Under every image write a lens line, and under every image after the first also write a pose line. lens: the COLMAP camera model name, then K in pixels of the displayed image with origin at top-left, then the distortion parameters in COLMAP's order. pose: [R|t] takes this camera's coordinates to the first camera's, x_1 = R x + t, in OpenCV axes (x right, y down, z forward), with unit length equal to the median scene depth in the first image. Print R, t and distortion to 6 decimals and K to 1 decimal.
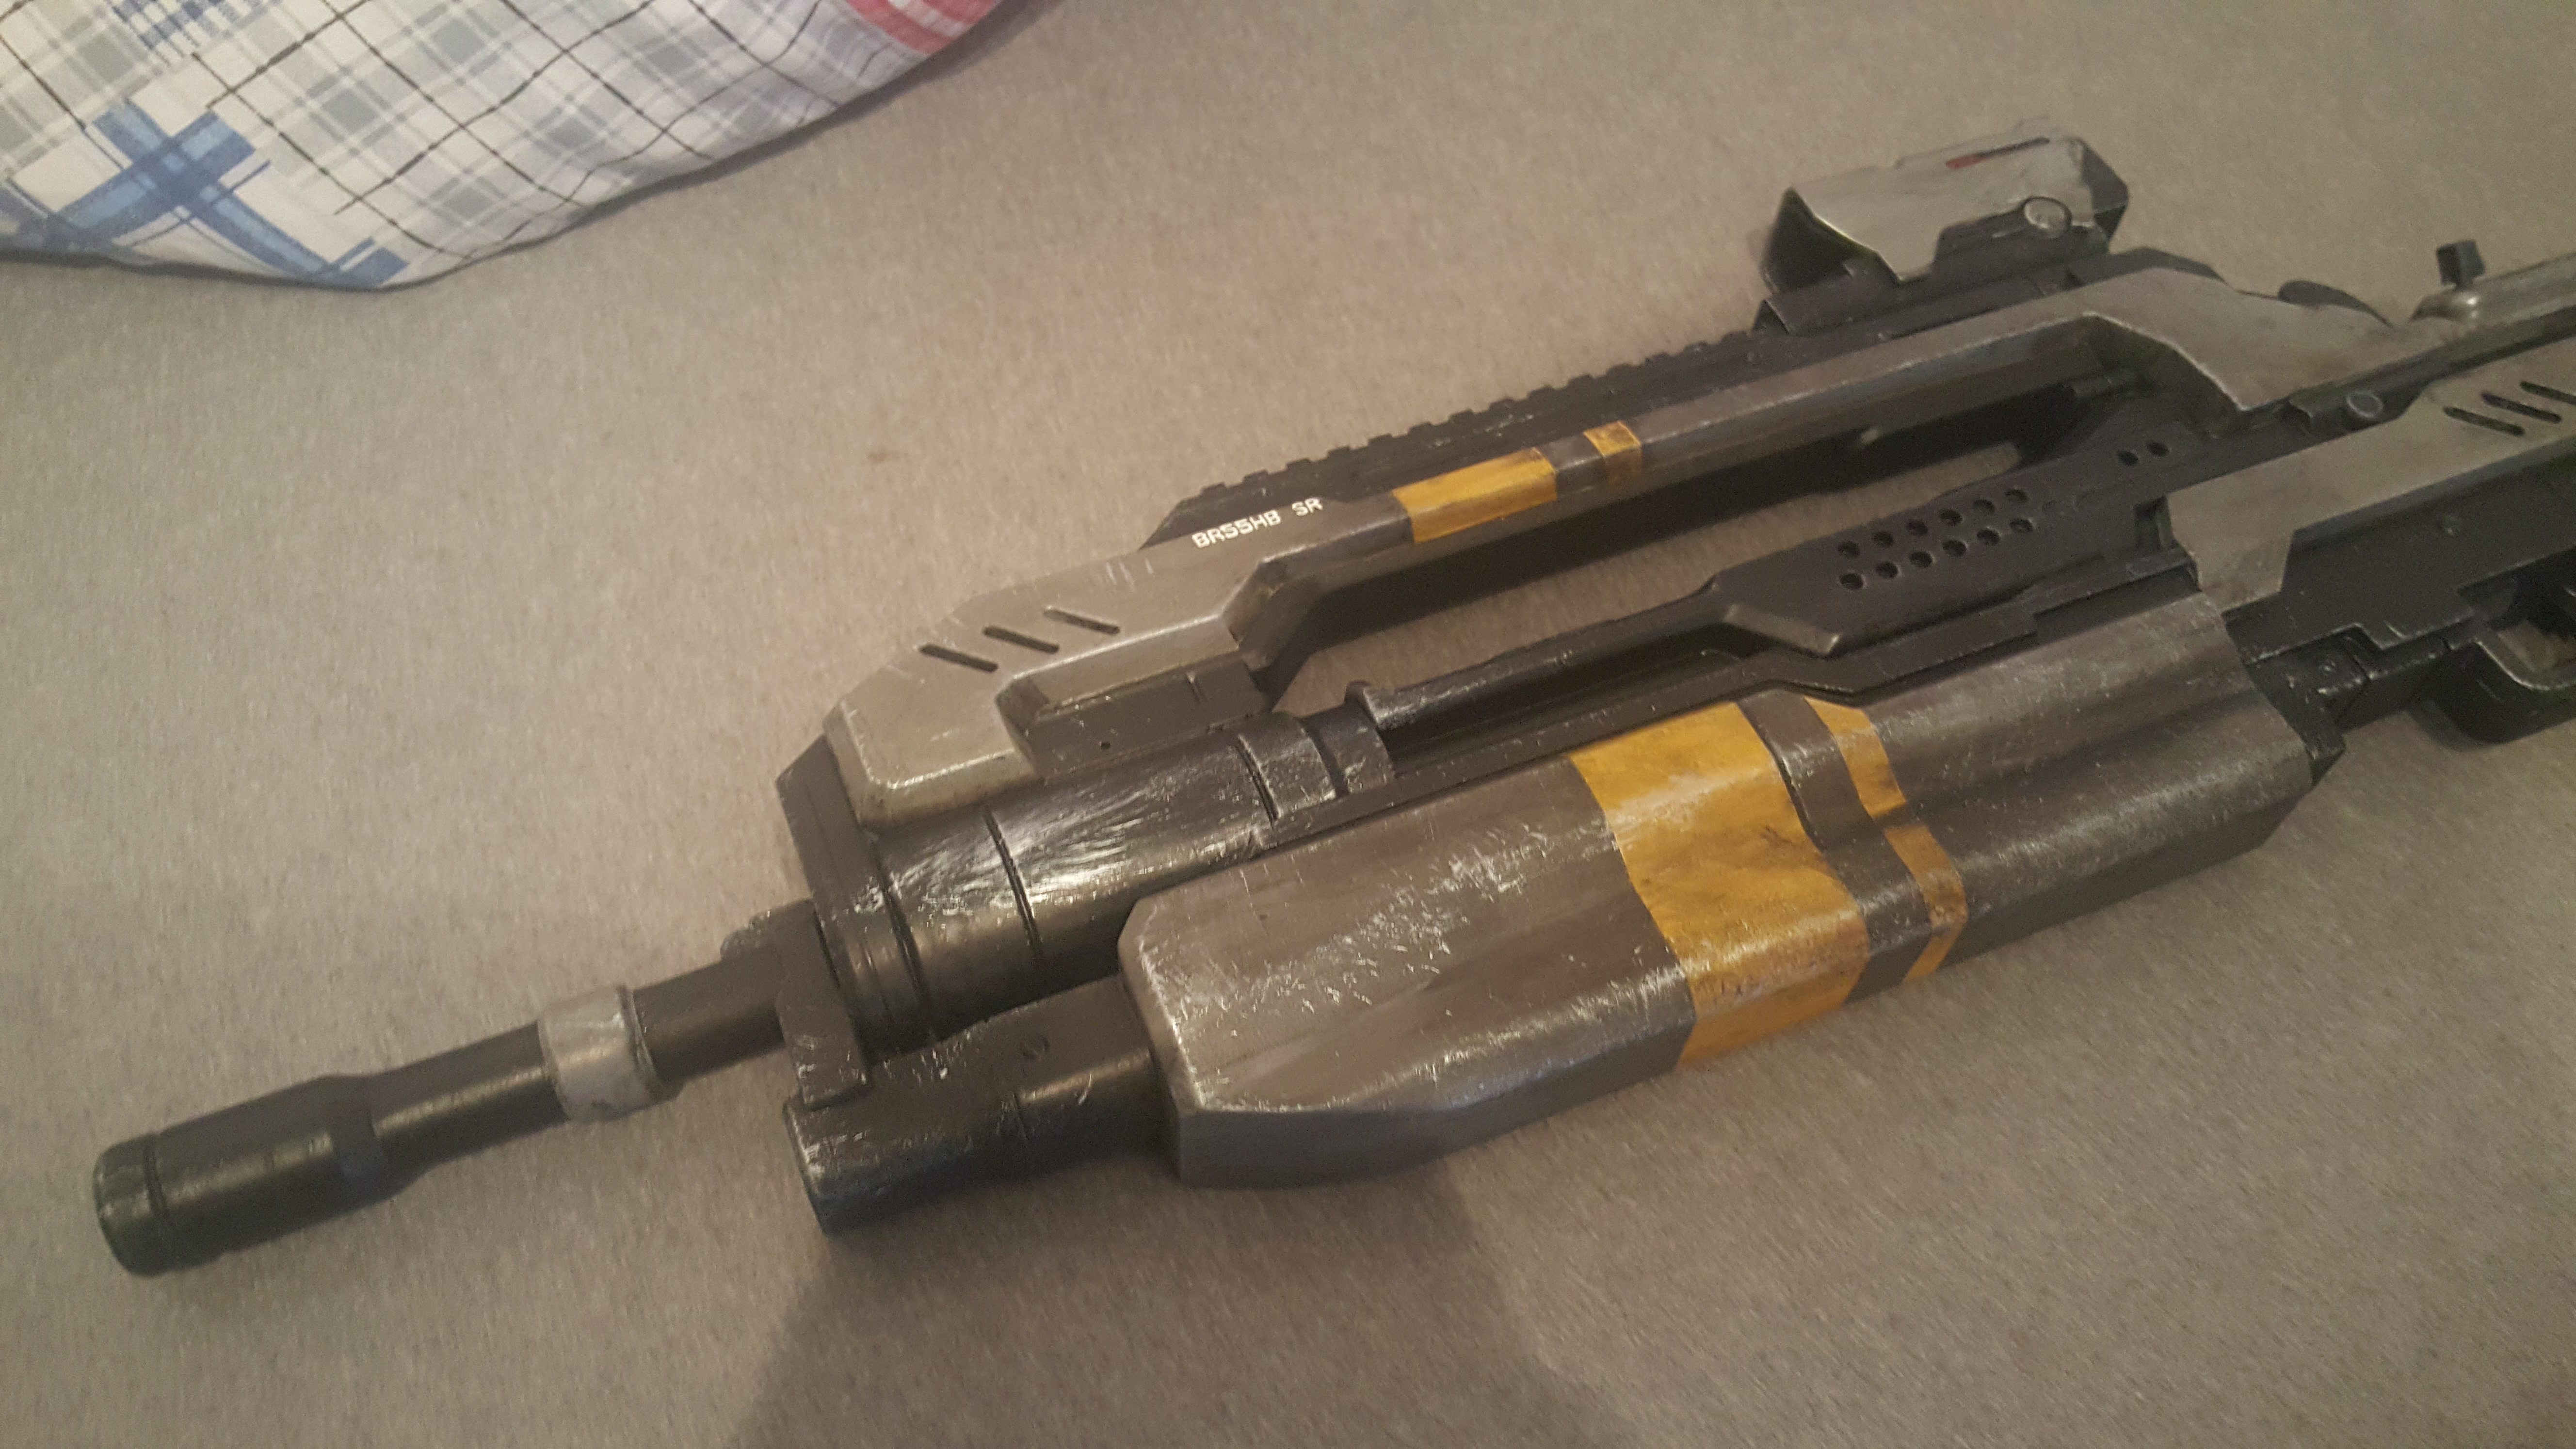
lens RADIAL K [[1999.3, 0, 1207.5], [0, 1999.3, 724.0], [0, 0, 1]] dist [0.130287, -0.224575]
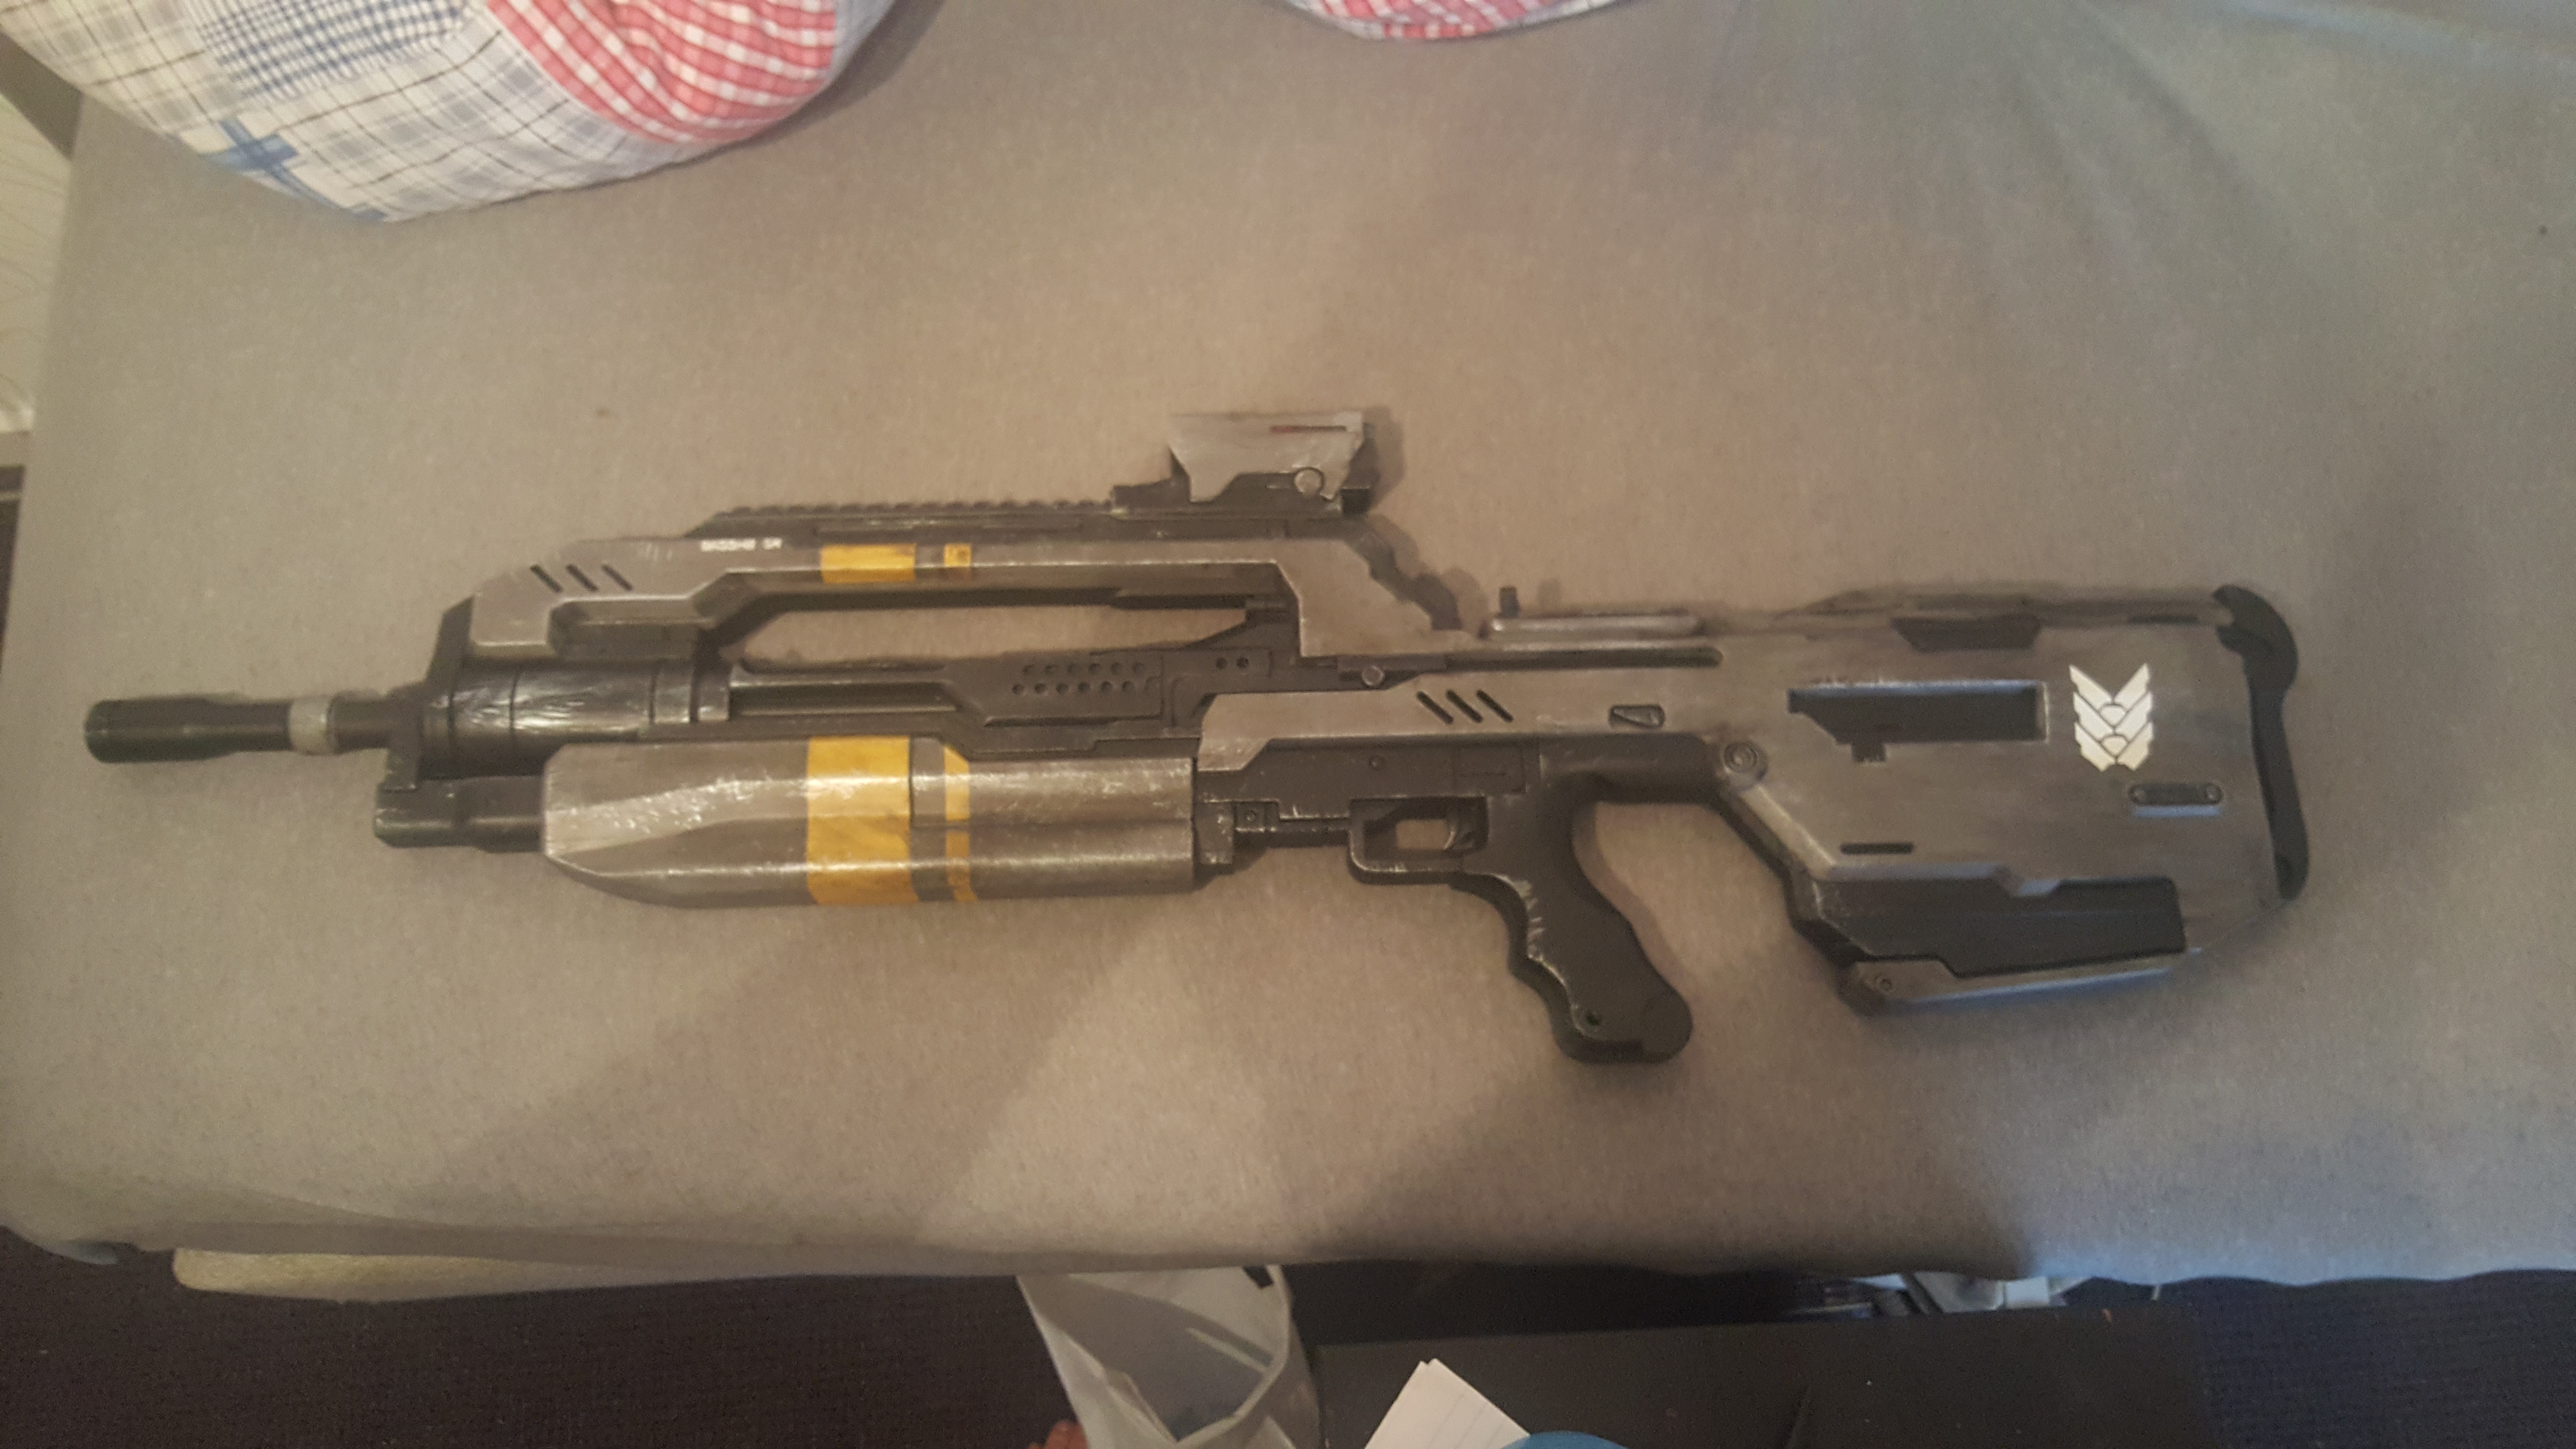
lens RADIAL K [[2015.4, 0, 1288.0], [0, 2015.4, 724.5], [0, 0, 1]] dist [0.072475, -0.176188]
pose [[0.938614, 0.324545, -0.116938, 0.802880], [-0.281280, 0.916258, 0.285225, -0.652775], [0.199714, -0.234823, 0.951300, -0.704106]]
